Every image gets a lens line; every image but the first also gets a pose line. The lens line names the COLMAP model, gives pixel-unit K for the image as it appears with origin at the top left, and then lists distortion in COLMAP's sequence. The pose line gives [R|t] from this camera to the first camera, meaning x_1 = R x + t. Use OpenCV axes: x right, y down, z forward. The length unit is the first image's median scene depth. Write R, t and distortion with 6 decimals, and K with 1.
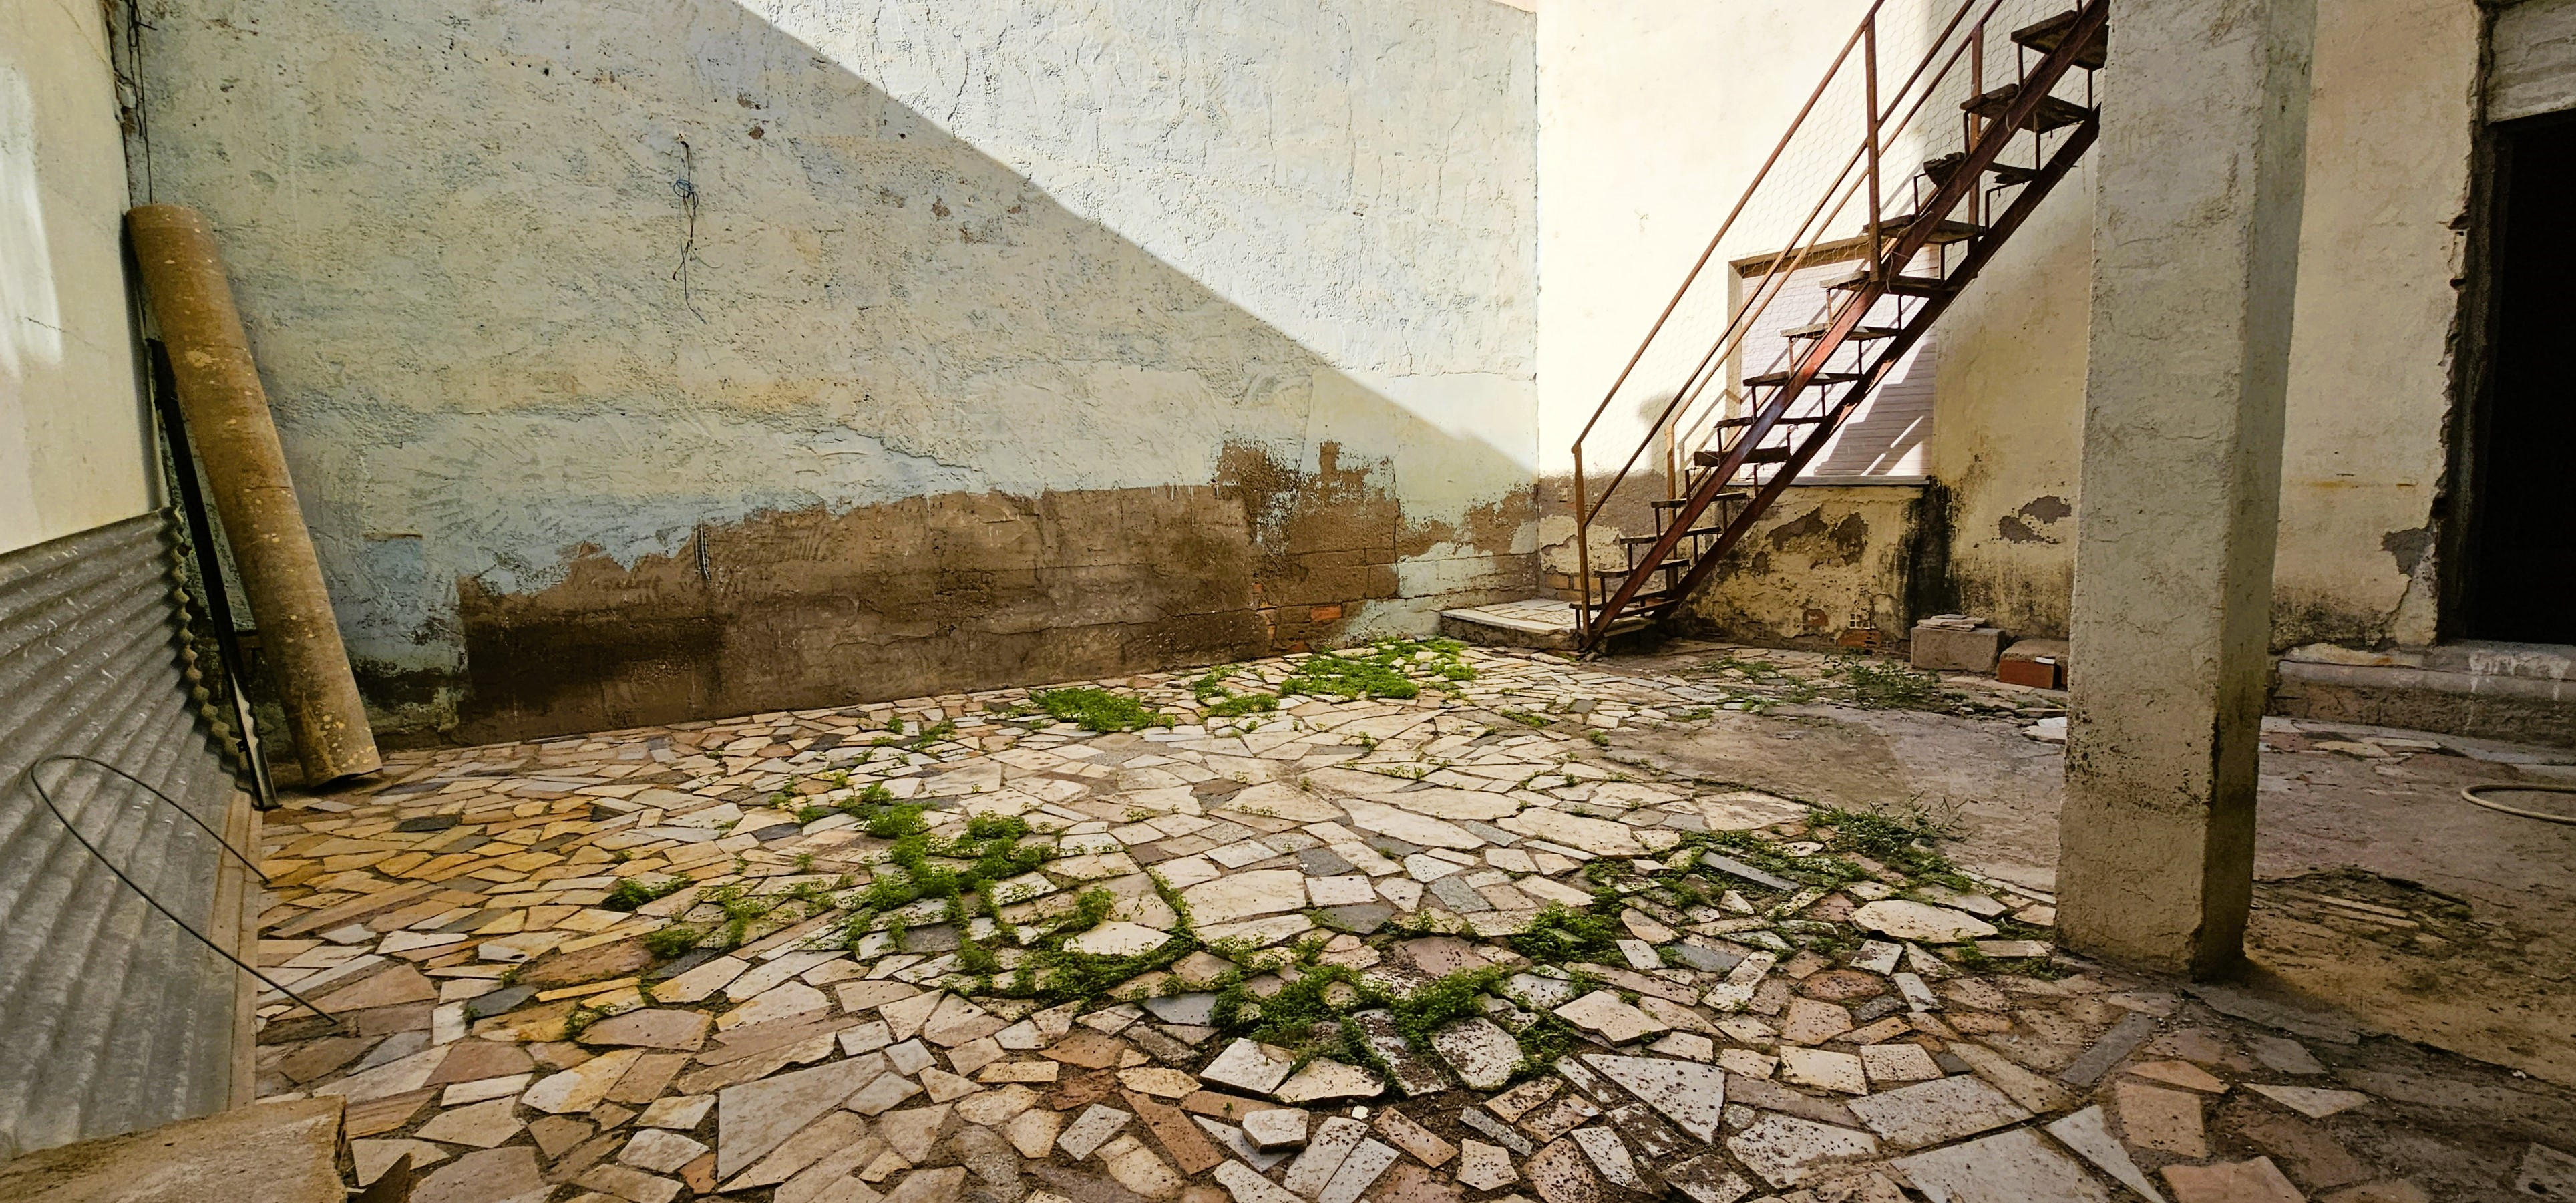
lens RADIAL K [[1100.8, 0, 1285.3], [0, 1100.8, 608.6], [0, 0, 1]] dist [-0.002569, 0.000719]
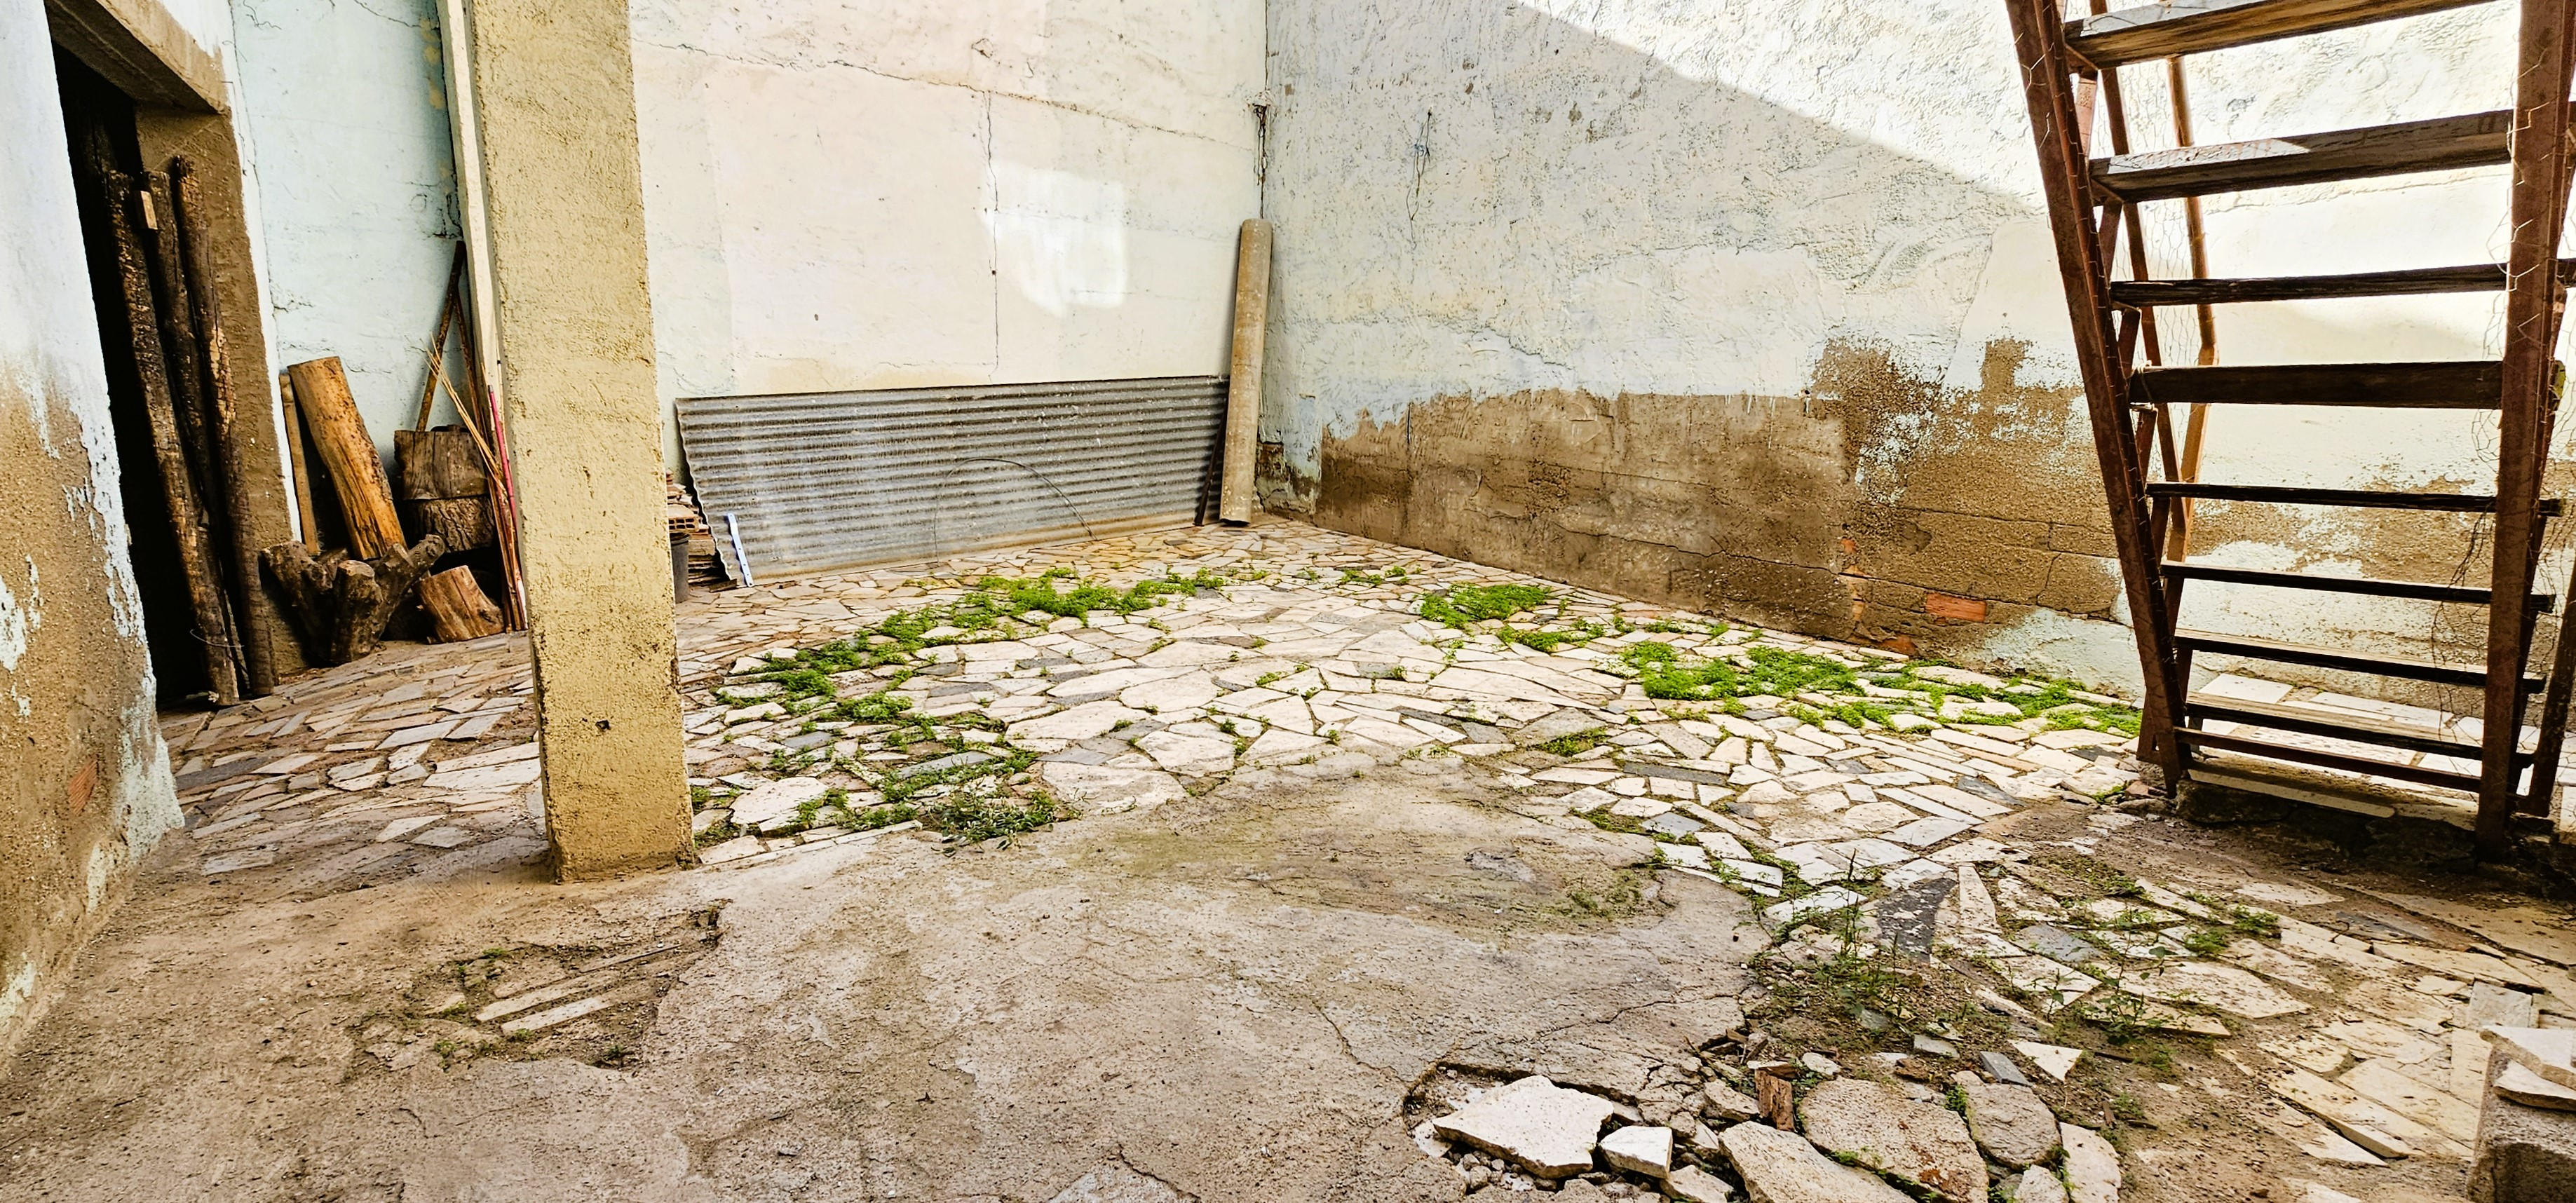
lens RADIAL K [[1156.7, 0, 1279.0], [0, 1156.7, 604.6], [0, 0, 1]] dist [-0.000306, -0.000283]
pose [[0.068780, 0.223878, -0.972187, 0.816806], [-0.144413, 0.966465, 0.212343, -0.103725], [0.987124, 0.125791, 0.098804, 0.658121]]
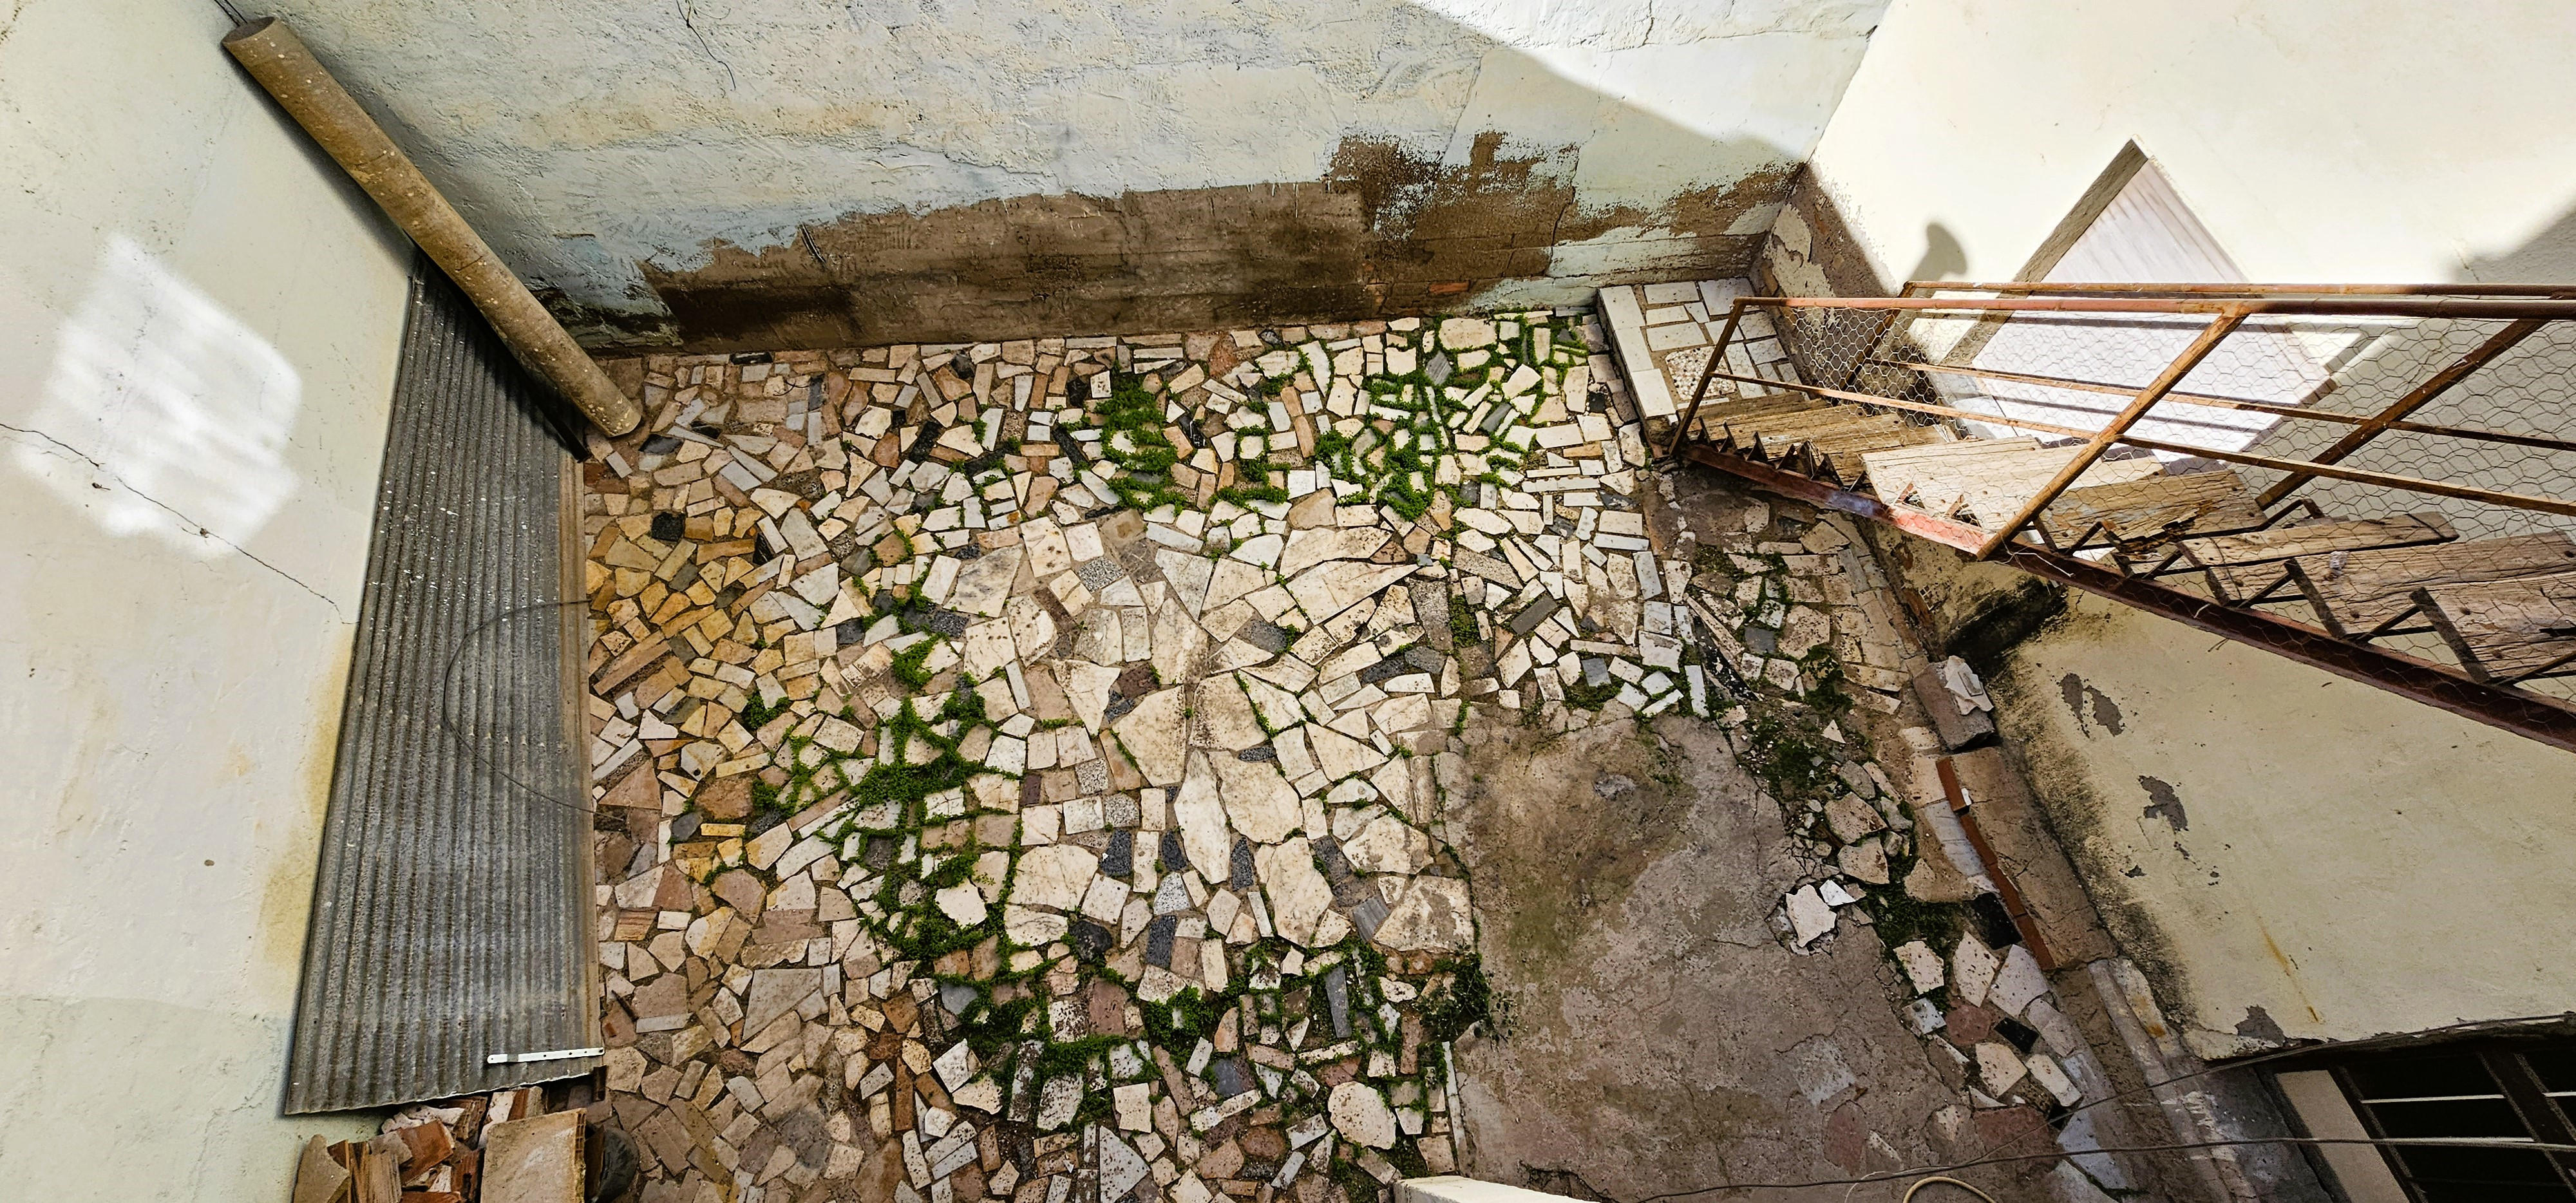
lens RADIAL K [[1066.7, 0, 1290.5], [0, 1066.7, 614.2], [0, 0, 1]] dist [-0.000073, 0.000240]
pose [[0.900937, 0.403139, -0.160598, 0.209739], [-0.083773, 0.524697, 0.847157, -0.733313], [0.425787, -0.749781, 0.506491, 0.342278]]
